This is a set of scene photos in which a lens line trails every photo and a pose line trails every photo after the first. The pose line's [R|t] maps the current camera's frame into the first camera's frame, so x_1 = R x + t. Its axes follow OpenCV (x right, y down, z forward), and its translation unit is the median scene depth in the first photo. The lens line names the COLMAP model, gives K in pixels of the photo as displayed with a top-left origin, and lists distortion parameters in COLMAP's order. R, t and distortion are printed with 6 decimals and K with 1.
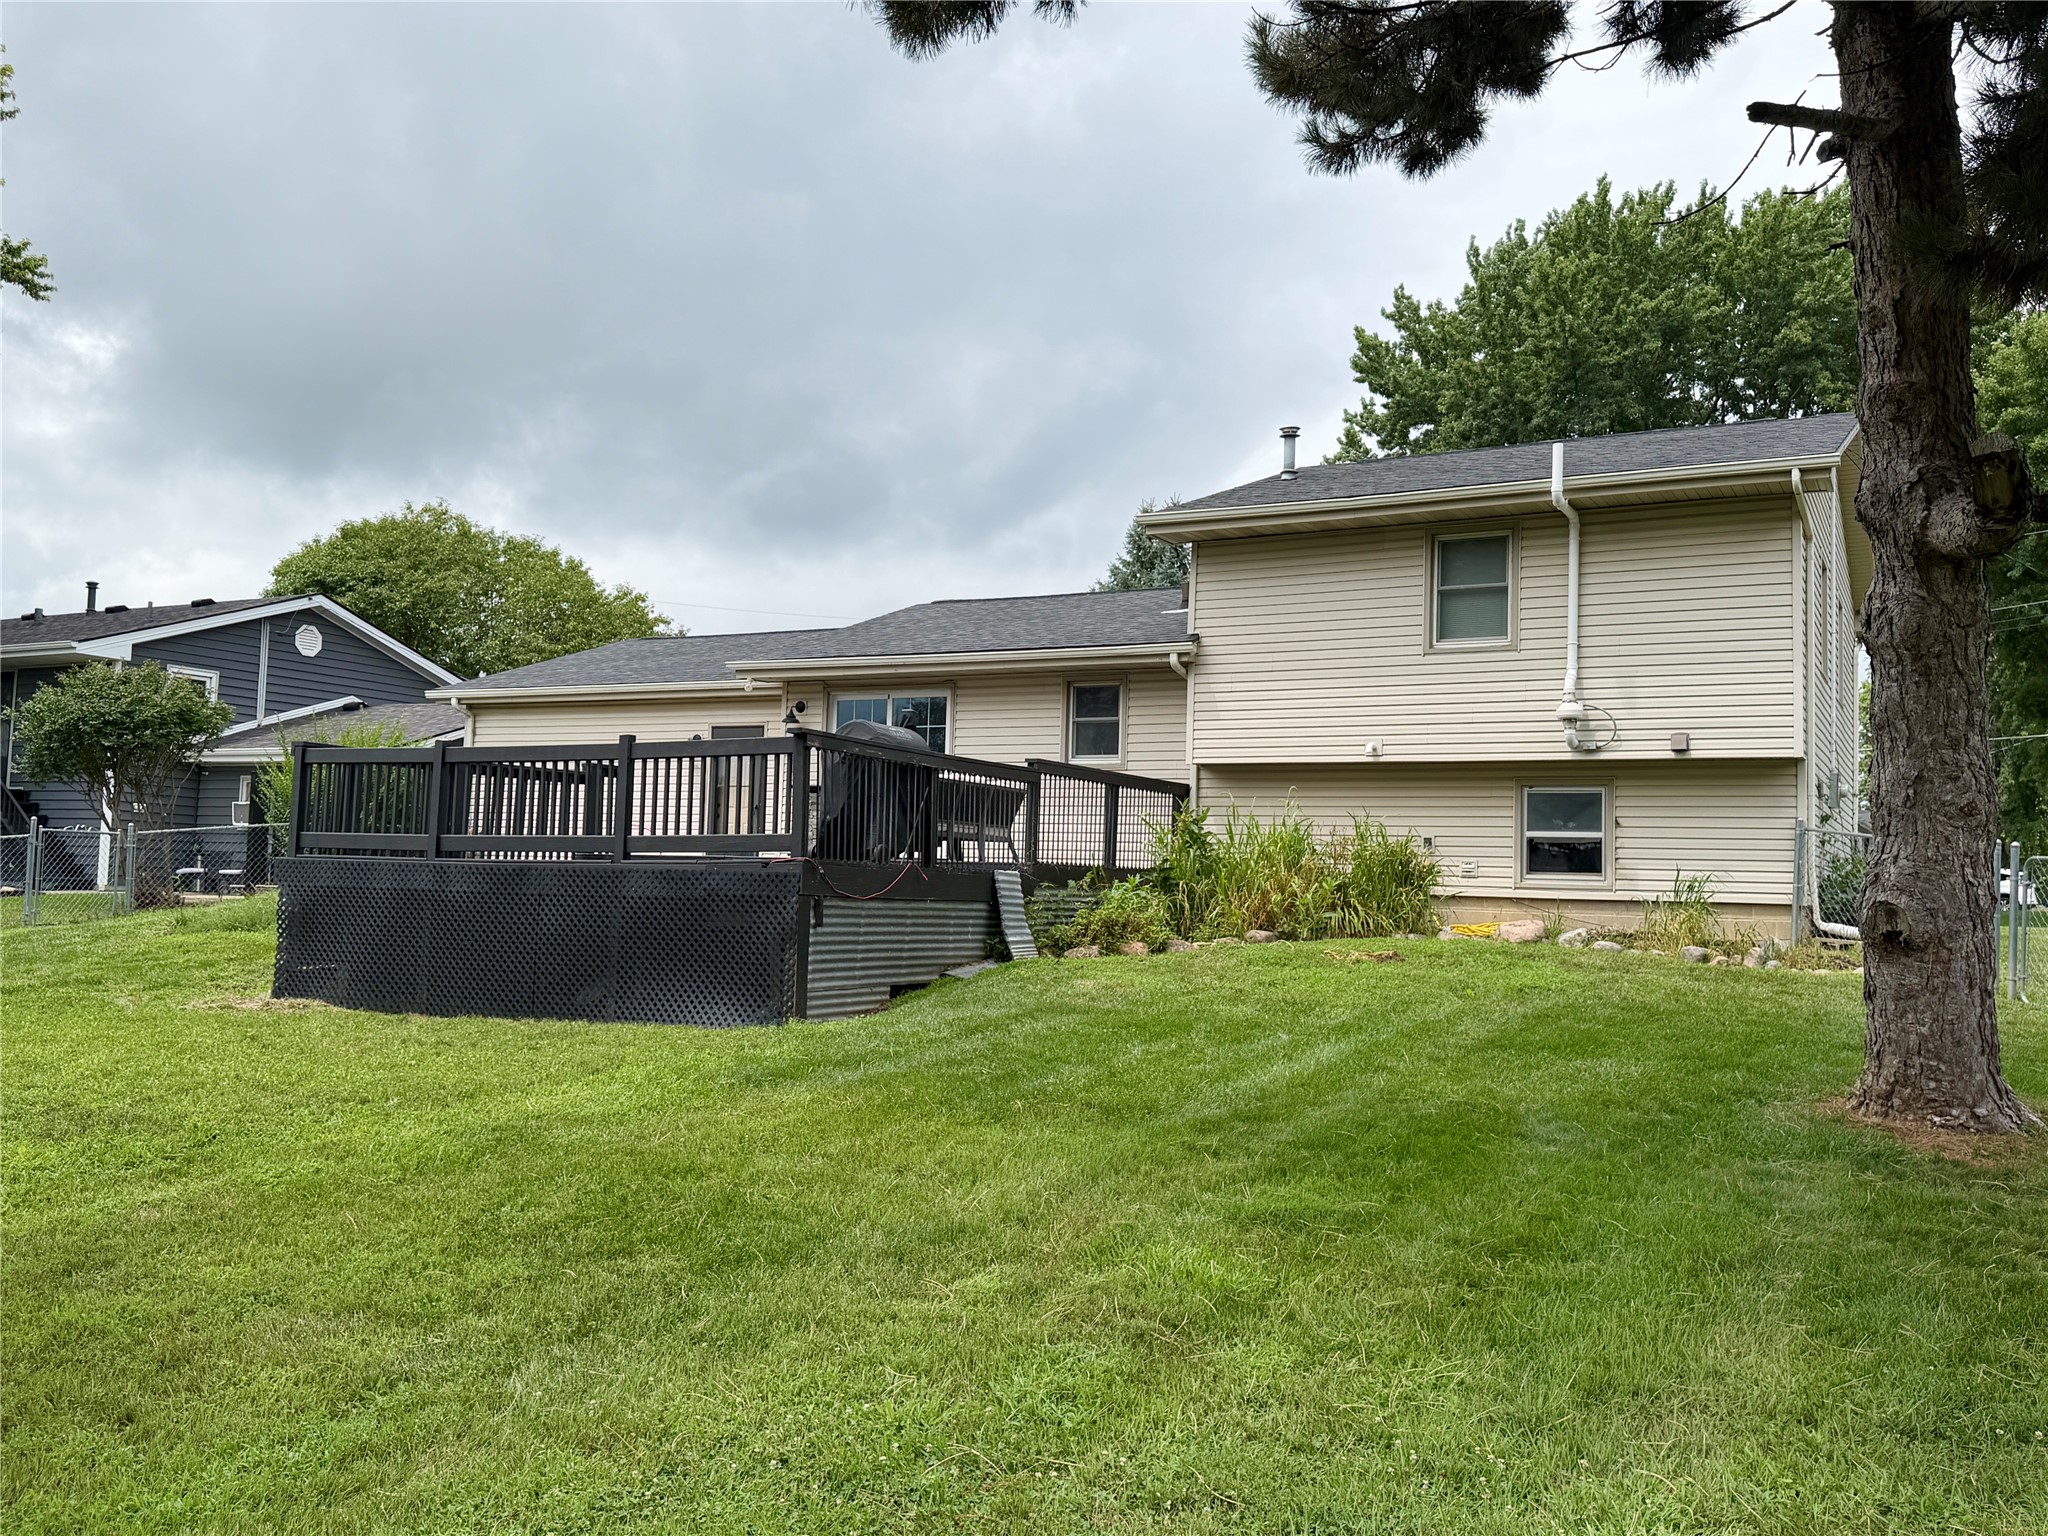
lens RADIAL K [[1755.6, 0, 1023.7], [0, 1755.6, 767.4], [0, 0, 1]] dist [0.014962, -0.004928]
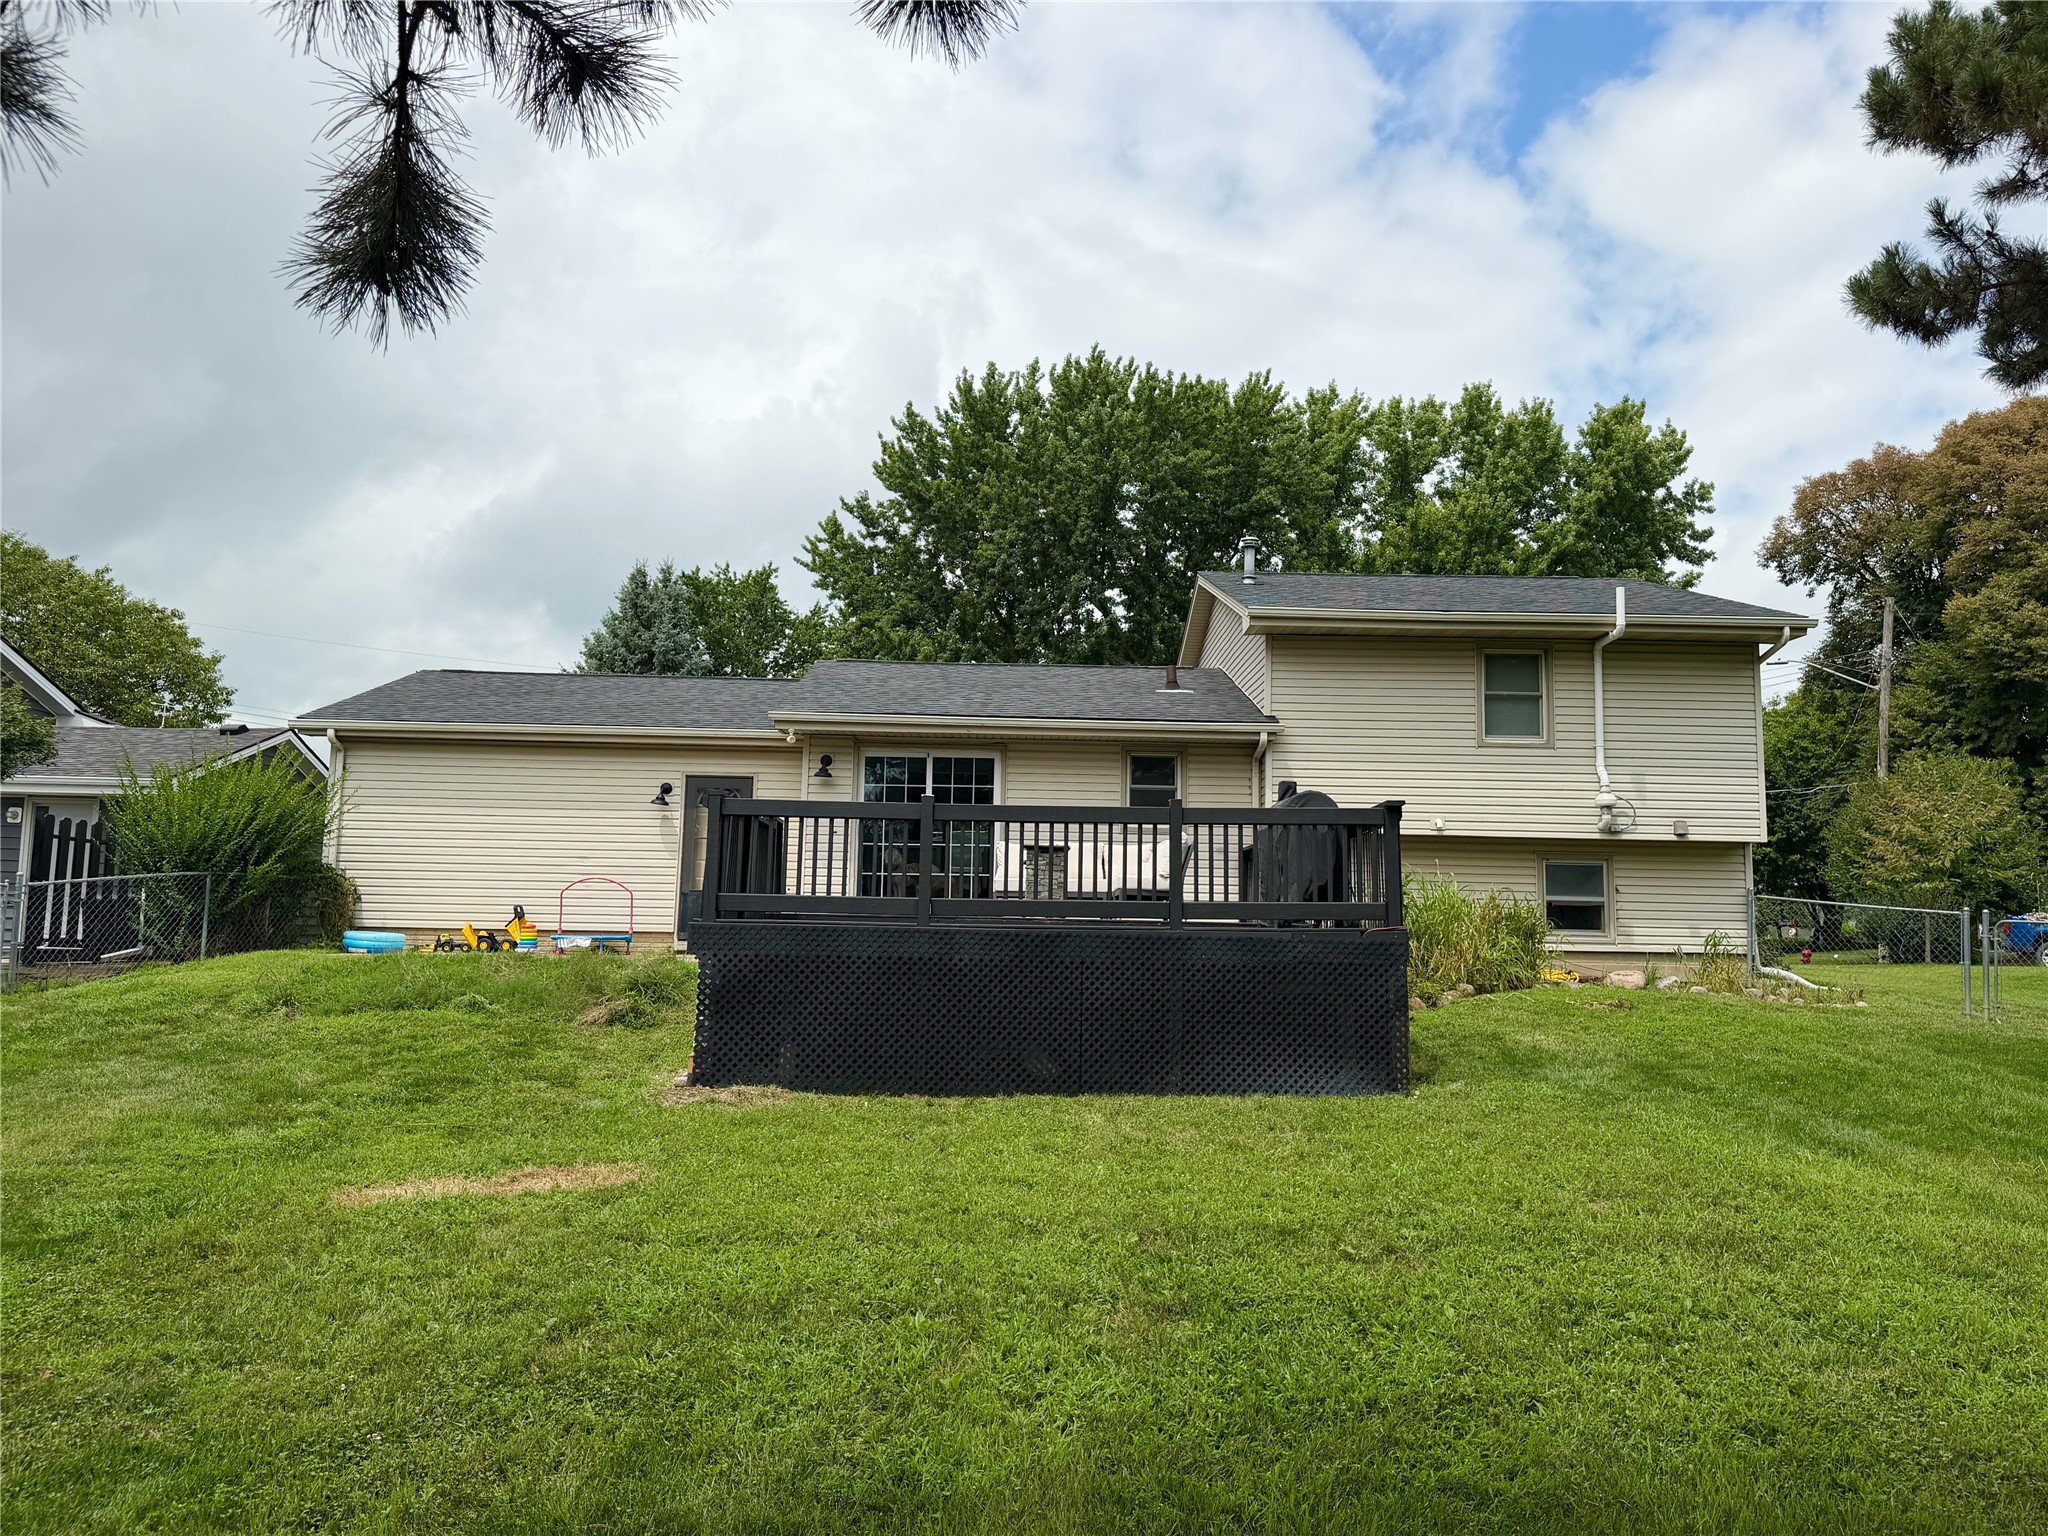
lens RADIAL K [[1534.3, 0, 1023.9], [0, 1534.3, 770.8], [0, 0, 1]] dist [0.003671, 0.000894]
pose [[0.889492, 0.044224, 0.454805, -0.537053], [-0.031522, 0.998873, -0.035479, -0.001098], [-0.455861, 0.017222, 0.889884, 0.212373]]
